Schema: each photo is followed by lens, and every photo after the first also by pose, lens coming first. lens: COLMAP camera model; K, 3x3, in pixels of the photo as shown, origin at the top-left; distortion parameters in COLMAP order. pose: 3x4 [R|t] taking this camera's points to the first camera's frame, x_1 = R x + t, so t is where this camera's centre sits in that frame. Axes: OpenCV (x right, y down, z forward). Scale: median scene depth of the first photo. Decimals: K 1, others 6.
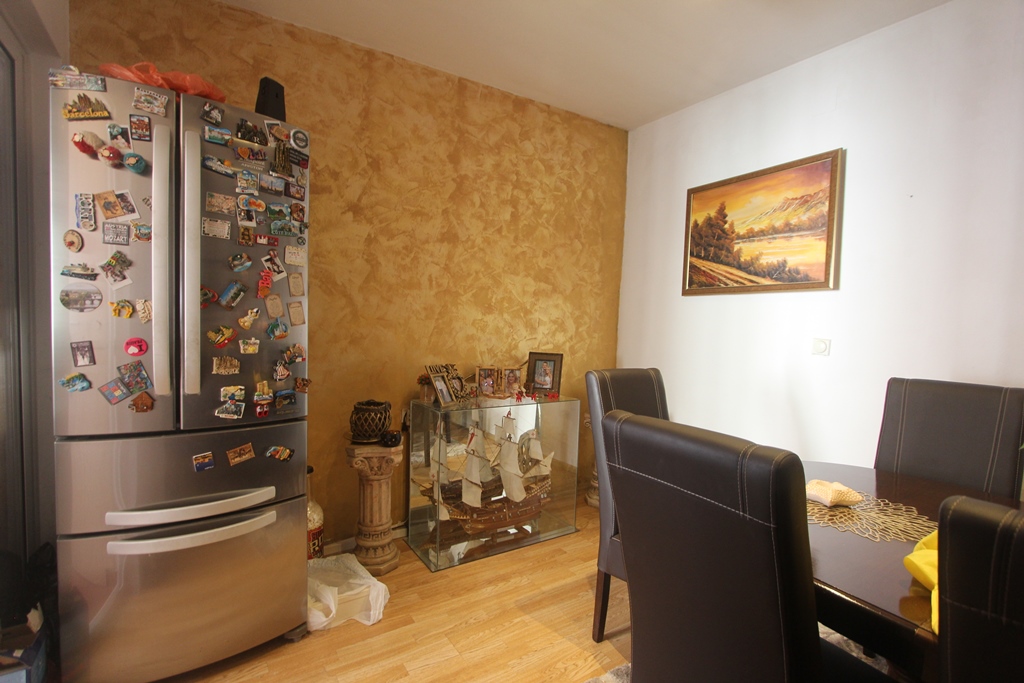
lens RADIAL K [[471.2, 0, 505.8], [0, 471.2, 346.5], [0, 0, 1]] dist [-0.015329, 0.000345]
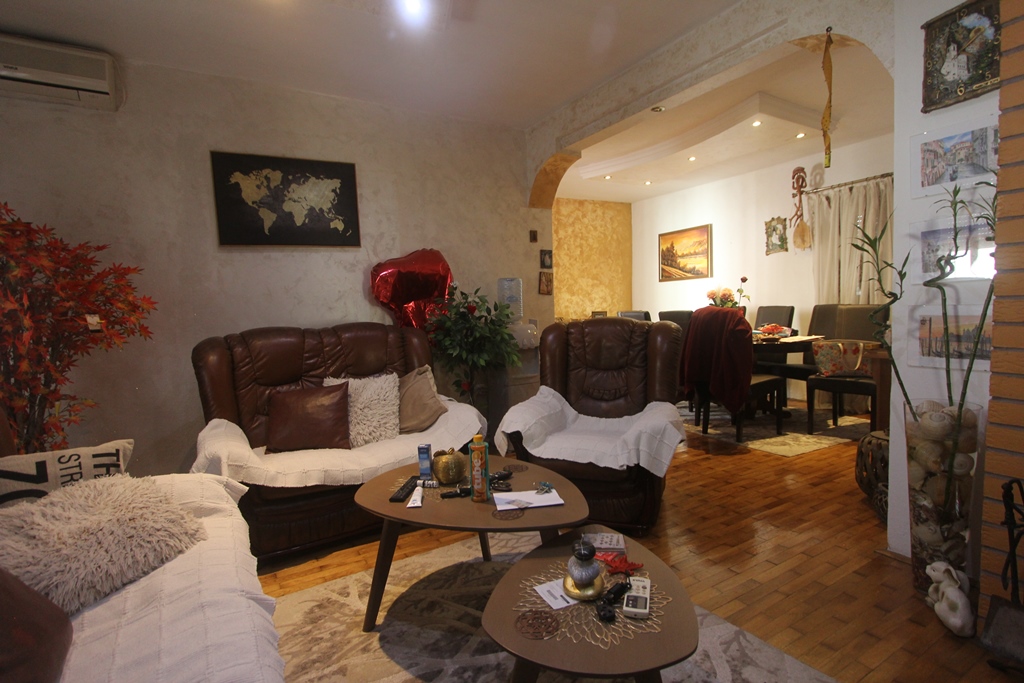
lens RADIAL K [[510.4, 0, 515.6], [0, 510.4, 345.9], [0, 0, 1]] dist [-0.009329, 0.000242]
pose [[0.997488, -0.062888, -0.032605, -0.269828], [0.063508, 0.997813, 0.018348, 0.117947], [0.031380, -0.020373, 0.999300, -1.609603]]
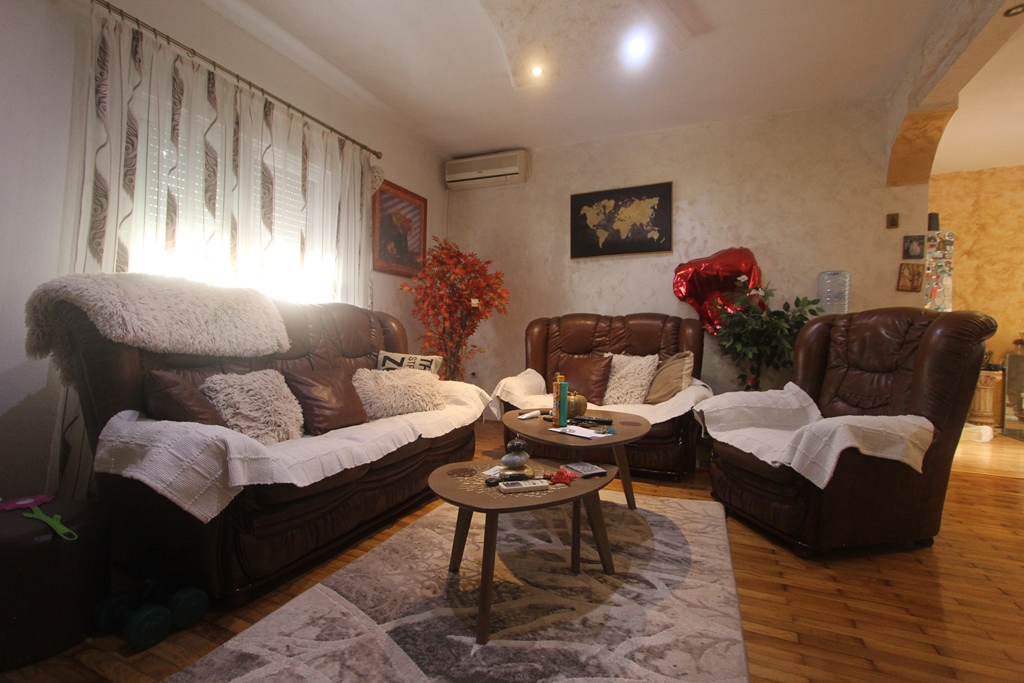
lens RADIAL K [[471.2, 0, 507.0], [0, 471.2, 345.4], [0, 0, 1]] dist [-0.015329, 0.000345]
pose [[0.537940, 0.000906, -0.842983, 0.245313], [-0.046920, 0.998481, -0.028869, 0.212437], [0.841676, 0.055082, 0.537166, -1.467464]]
